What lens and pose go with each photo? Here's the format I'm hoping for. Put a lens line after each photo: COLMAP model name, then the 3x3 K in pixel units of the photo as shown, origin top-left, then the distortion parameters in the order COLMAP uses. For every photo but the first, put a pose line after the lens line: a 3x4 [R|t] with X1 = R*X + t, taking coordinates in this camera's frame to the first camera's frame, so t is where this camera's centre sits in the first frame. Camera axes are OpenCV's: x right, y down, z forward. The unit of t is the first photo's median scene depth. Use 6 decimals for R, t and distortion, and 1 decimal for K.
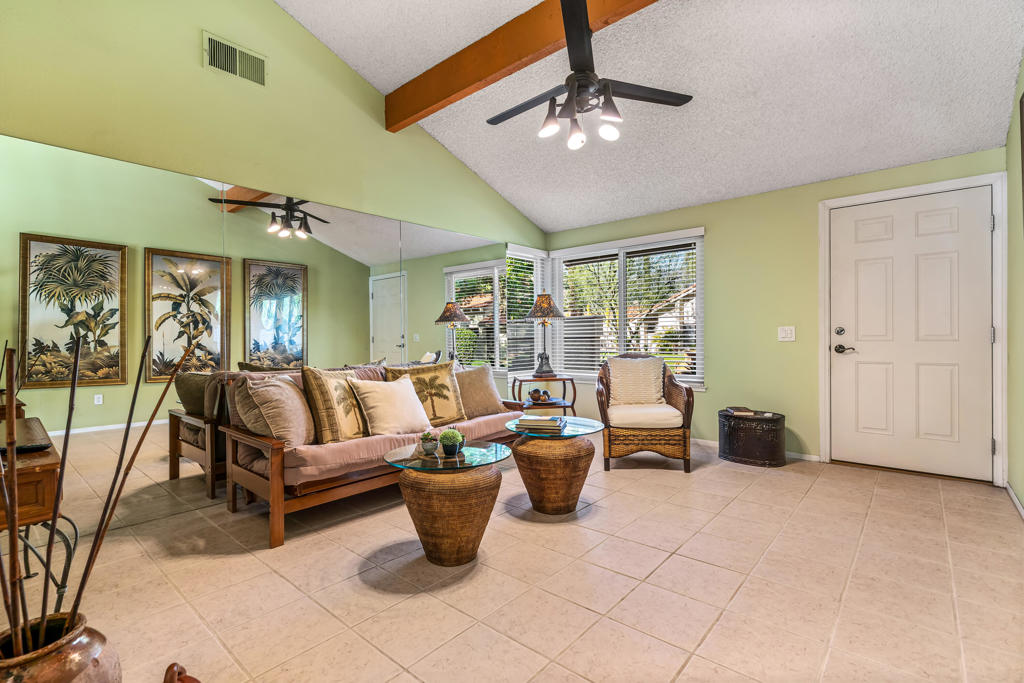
lens RADIAL K [[472.3, 0, 506.1], [0, 472.3, 340.3], [0, 0, 1]] dist [-0.003197, 0.000351]
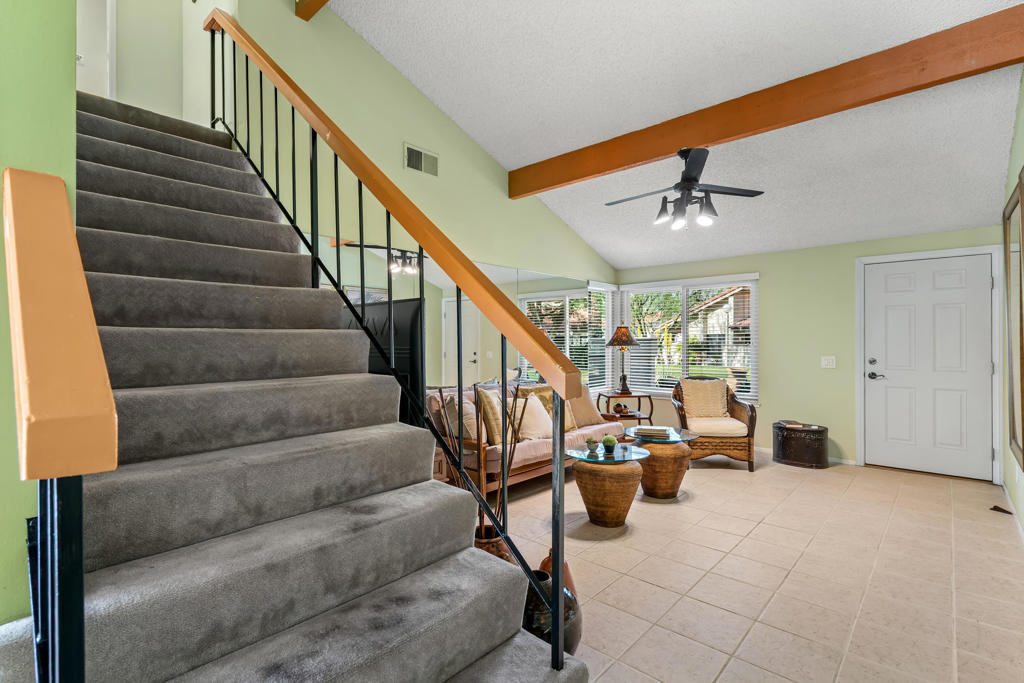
lens RADIAL K [[472.3, 0, 517.0], [0, 472.3, 342.3], [0, 0, 1]] dist [-0.003197, 0.000351]
pose [[0.999762, 0.008635, -0.020021, -0.220271], [-0.008860, 0.999898, -0.011193, -0.048696], [0.019922, 0.011368, 0.999737, -0.283251]]
